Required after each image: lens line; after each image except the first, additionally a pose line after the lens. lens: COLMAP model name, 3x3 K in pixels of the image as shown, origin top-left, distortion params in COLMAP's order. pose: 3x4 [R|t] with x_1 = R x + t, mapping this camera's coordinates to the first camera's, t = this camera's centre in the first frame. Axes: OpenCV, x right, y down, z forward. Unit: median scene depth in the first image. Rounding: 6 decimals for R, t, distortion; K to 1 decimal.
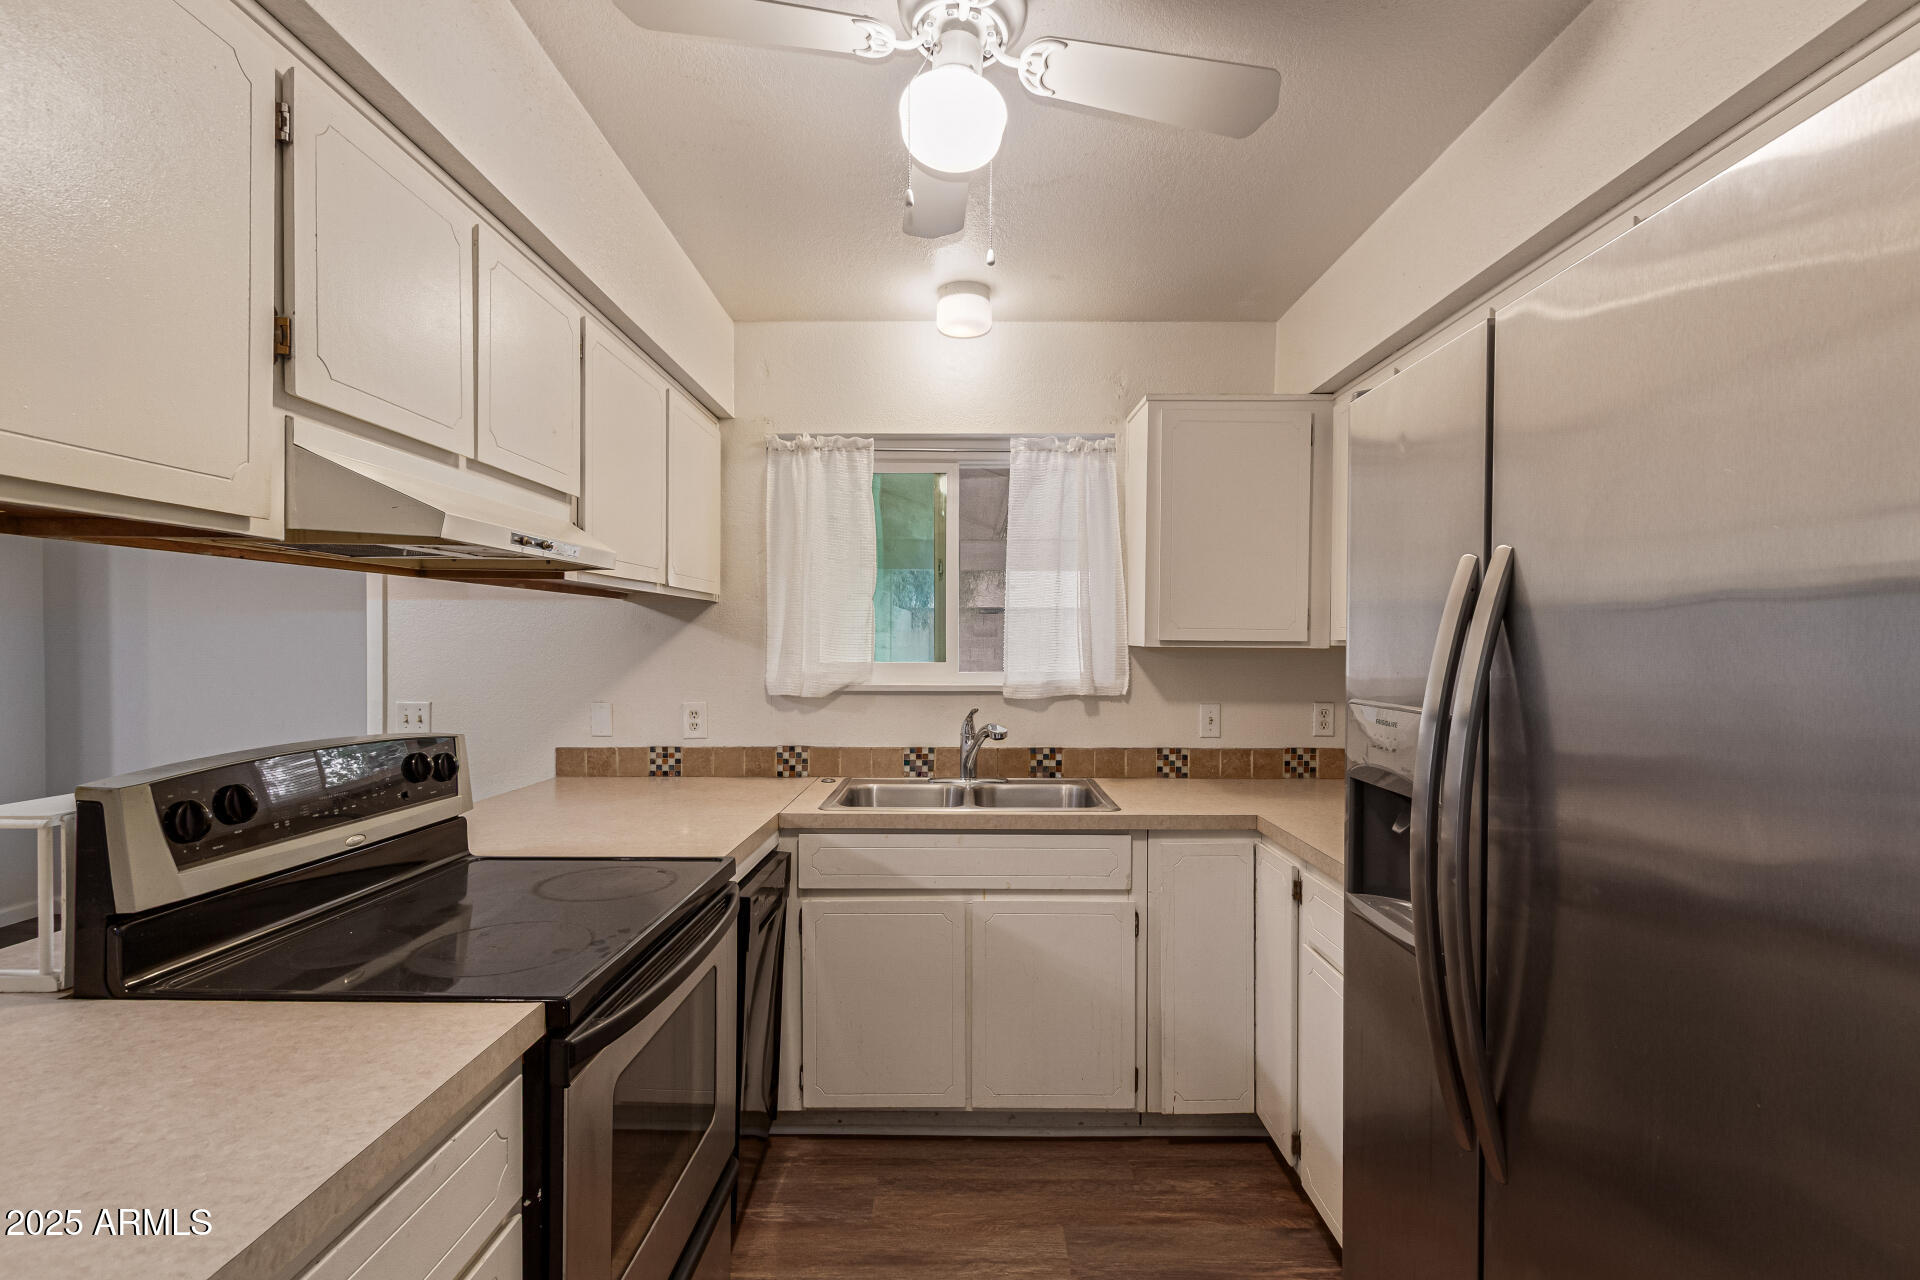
lens RADIAL K [[881.2, 0, 949.6], [0, 881.2, 647.9], [0, 0, 1]] dist [0.007991, -0.004655]
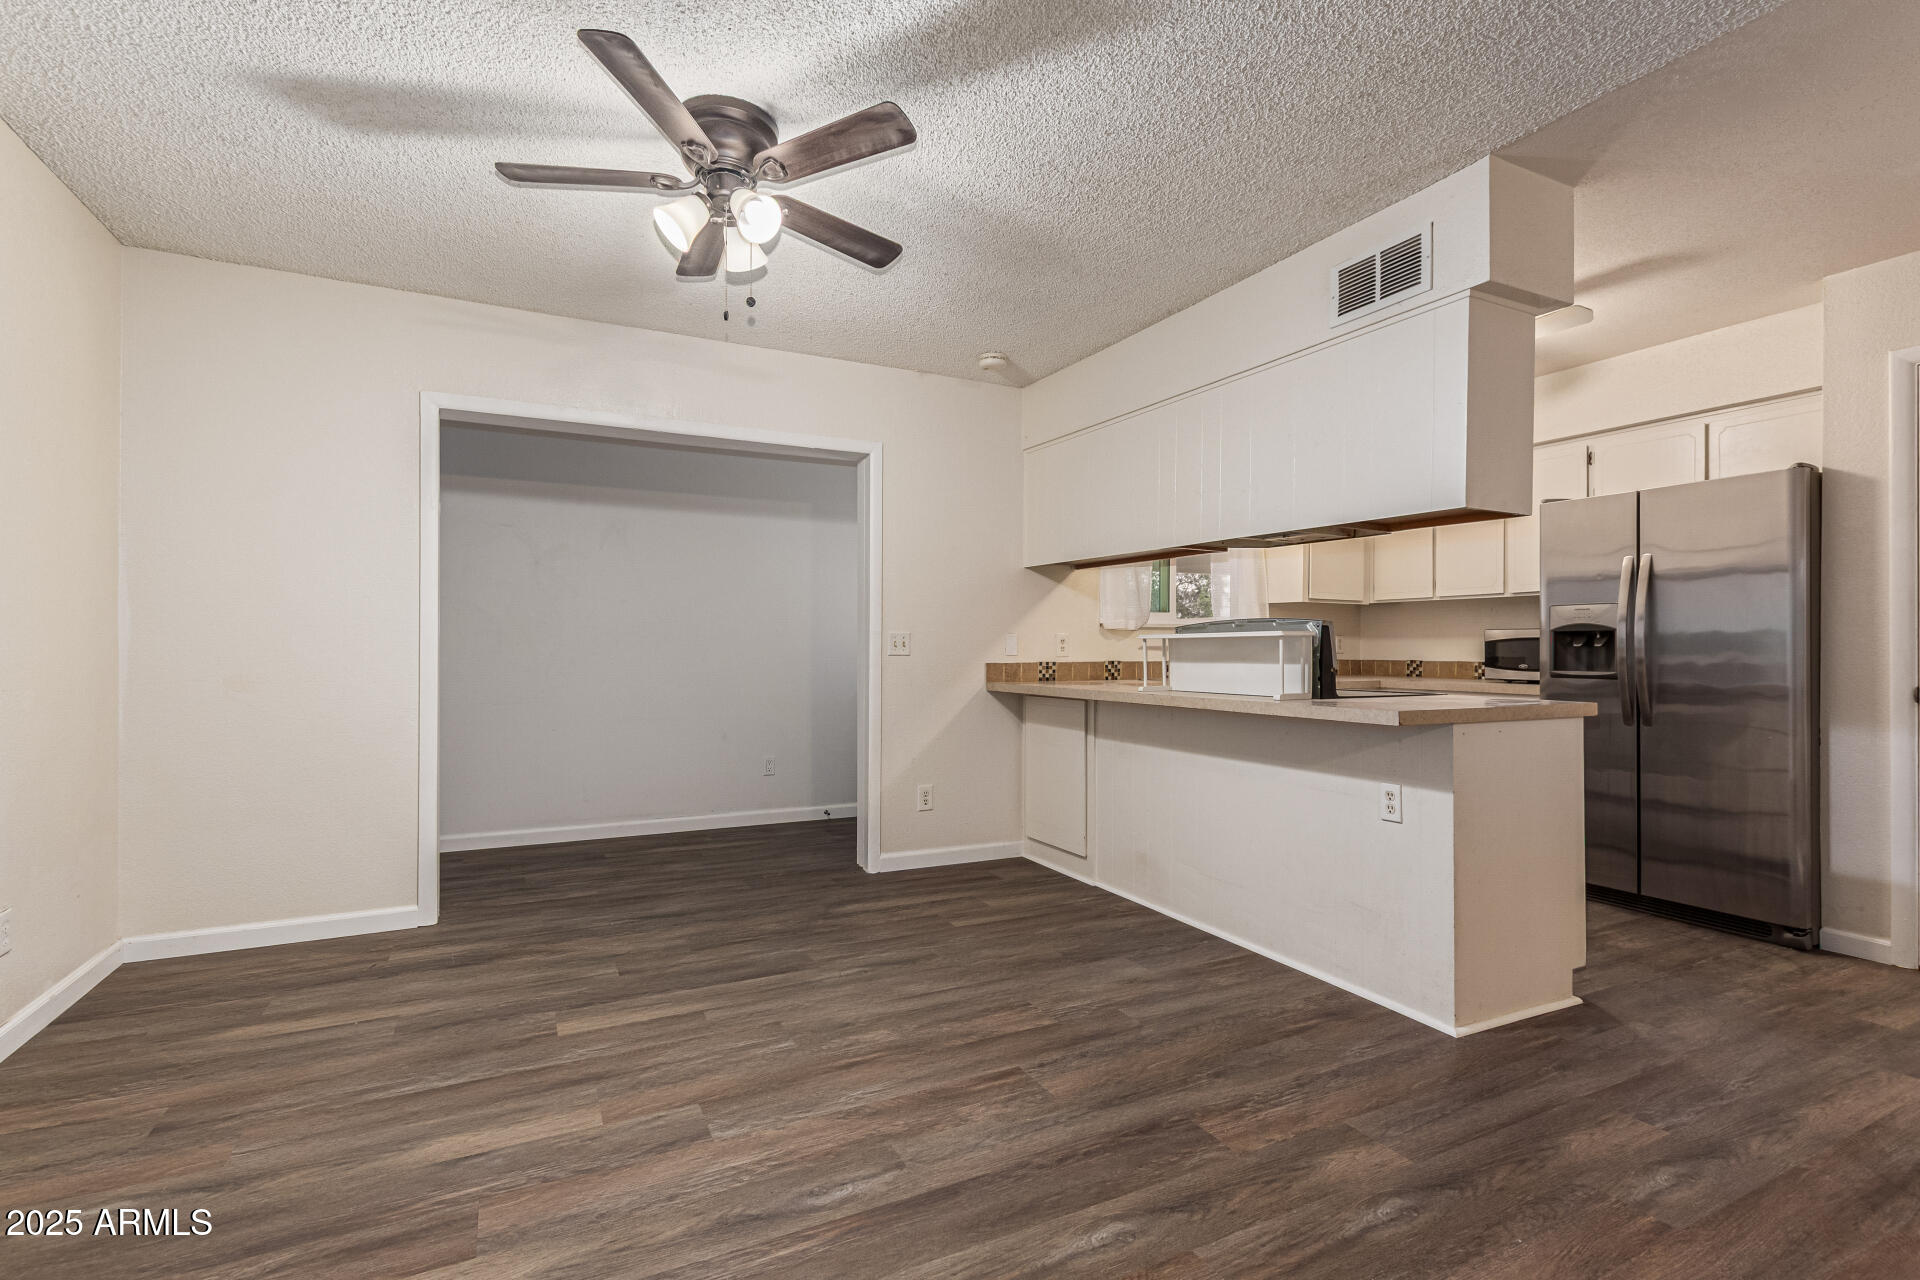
lens RADIAL K [[881.2, 0, 961.7], [0, 881.2, 646.3], [0, 0, 1]] dist [0.007991, -0.004655]
pose [[0.891523, -0.000659, 0.452975, -1.414976], [0.003637, 0.999977, -0.005703, 0.112244], [-0.452961, 0.006732, 0.891505, -0.398353]]
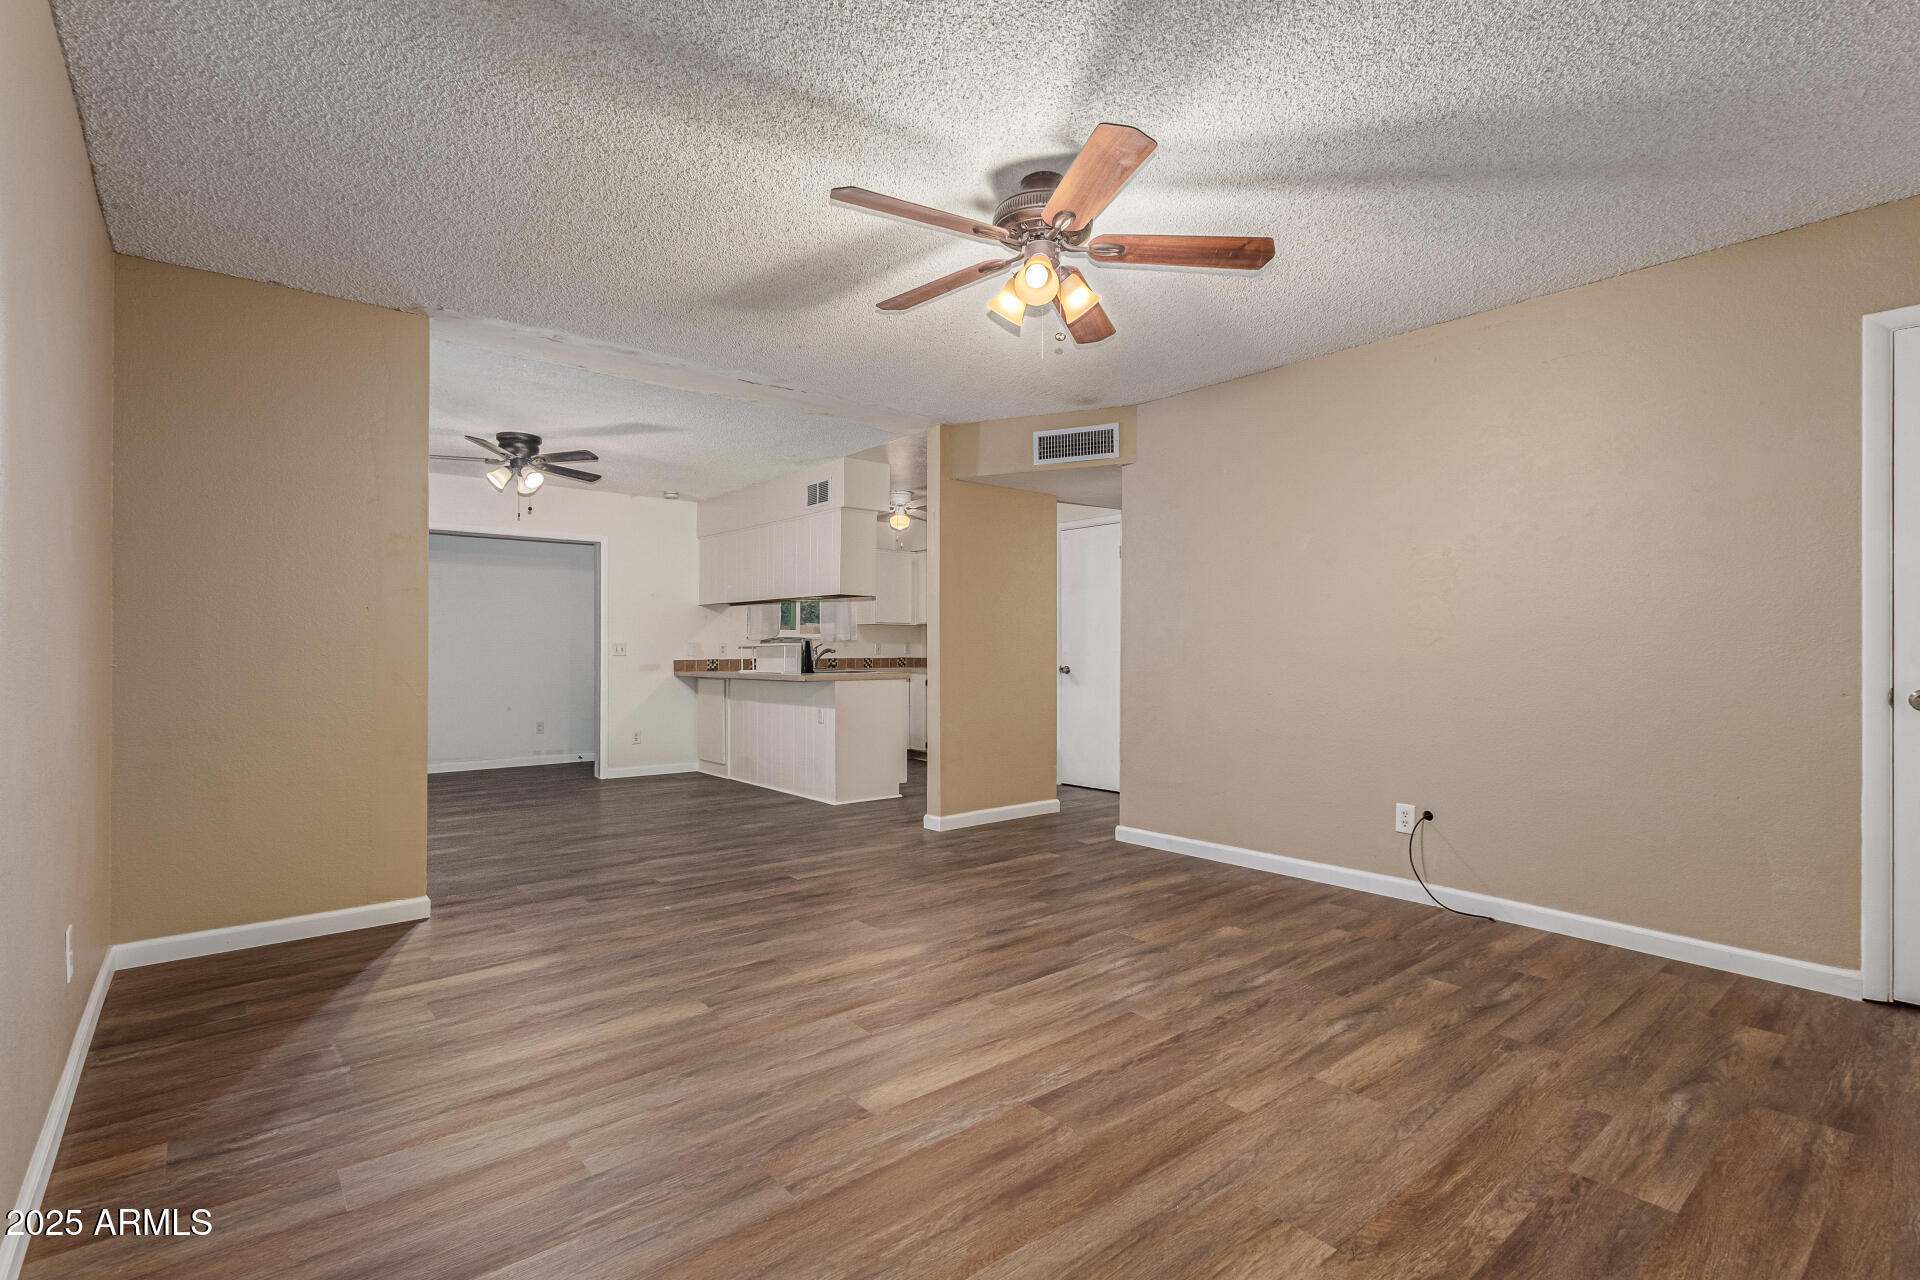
lens RADIAL K [[881.2, 0, 960.4], [0, 881.2, 649.8], [0, 0, 1]] dist [0.007991, -0.004655]
pose [[0.766699, -0.003991, 0.641994, -1.800709], [0.009291, 0.999945, -0.004880, 0.124444], [-0.641940, 0.009706, 0.766694, -1.918730]]
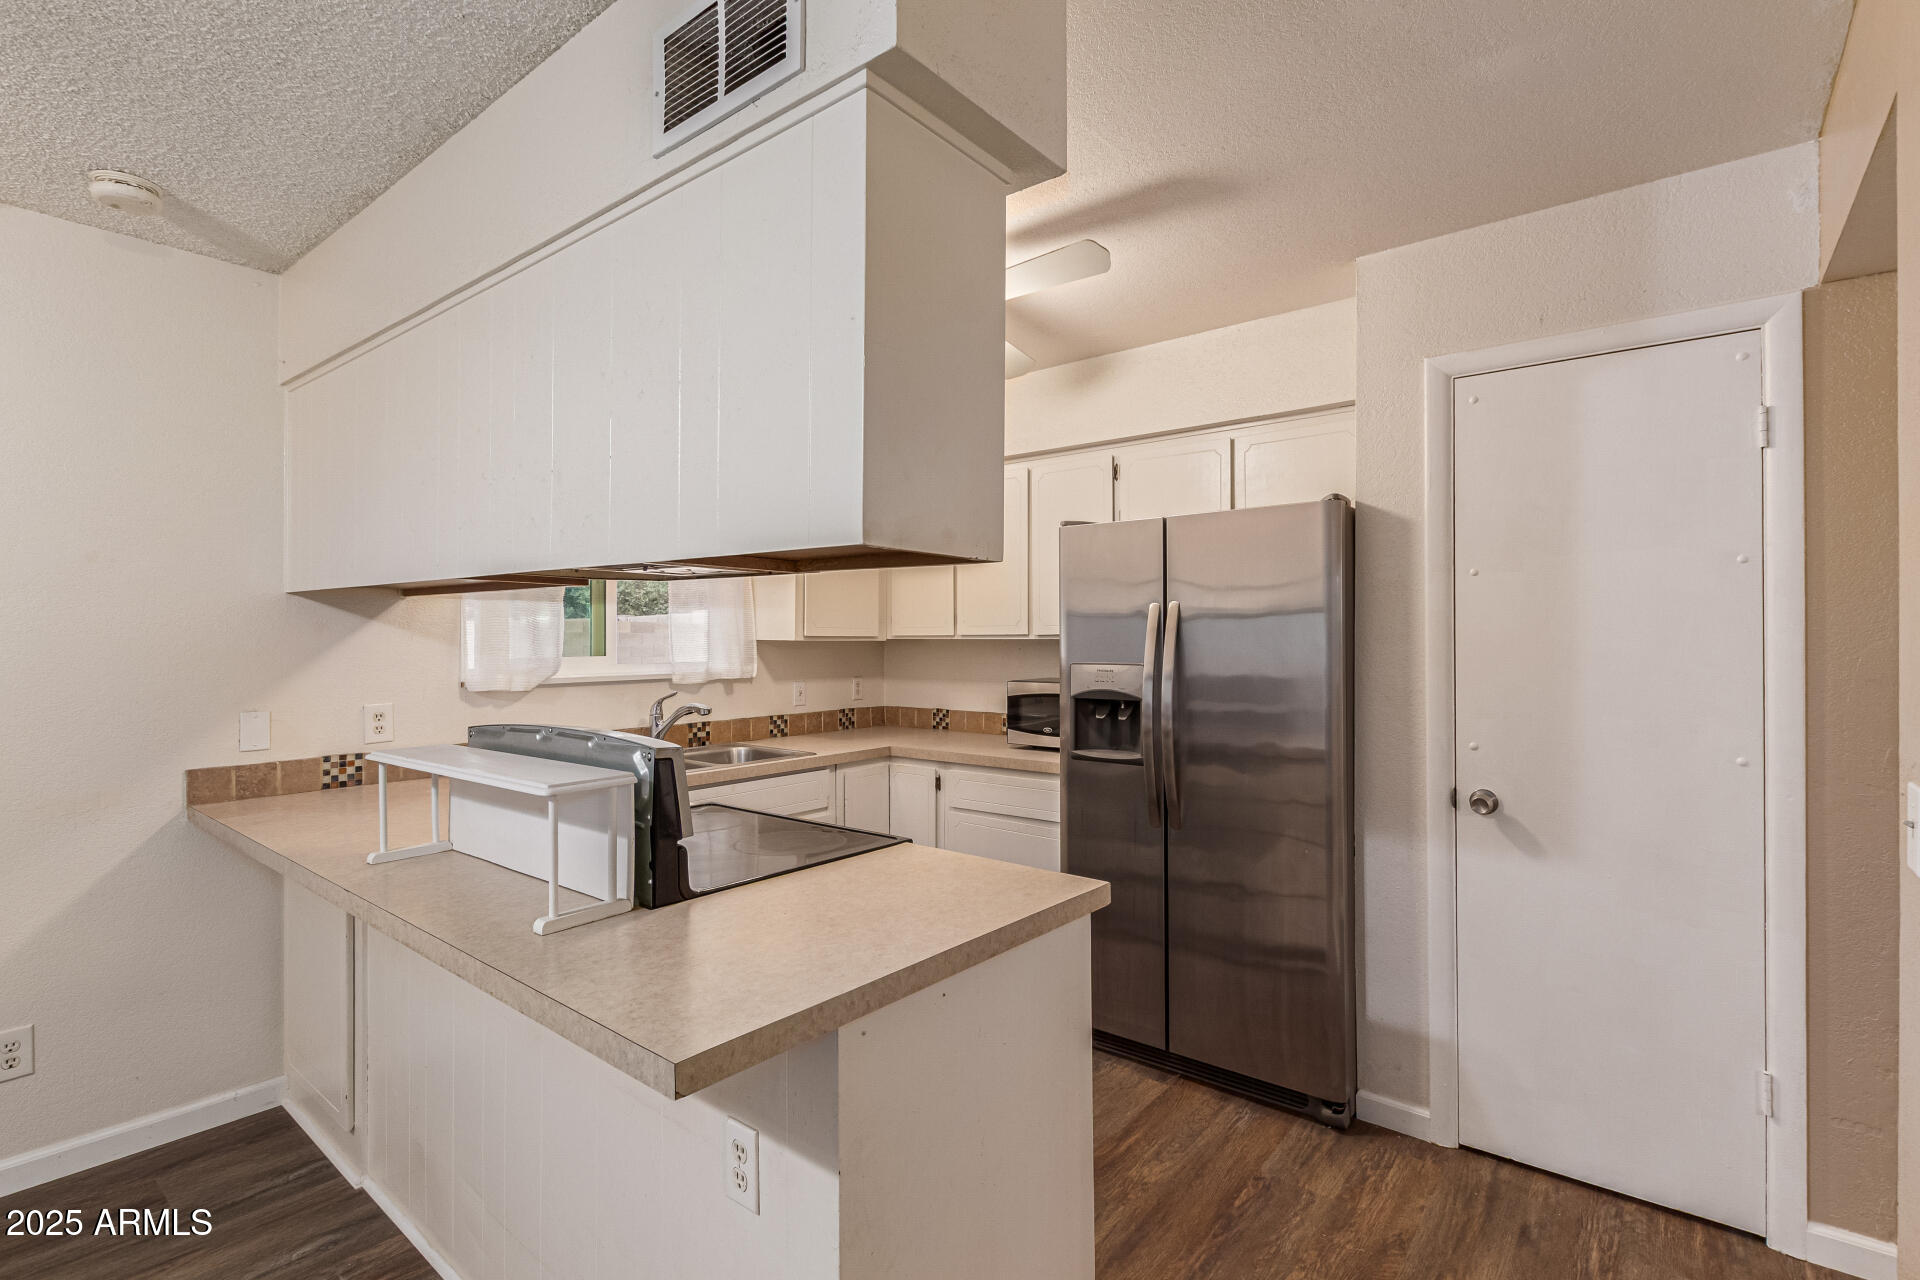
lens RADIAL K [[881.2, 0, 965.6], [0, 881.2, 642.4], [0, 0, 1]] dist [0.007991, -0.004655]
pose [[0.620279, -0.009598, 0.784323, -0.774127], [0.011068, 0.999933, 0.003483, -0.000457], [-0.784304, 0.006521, 0.620343, -0.090416]]
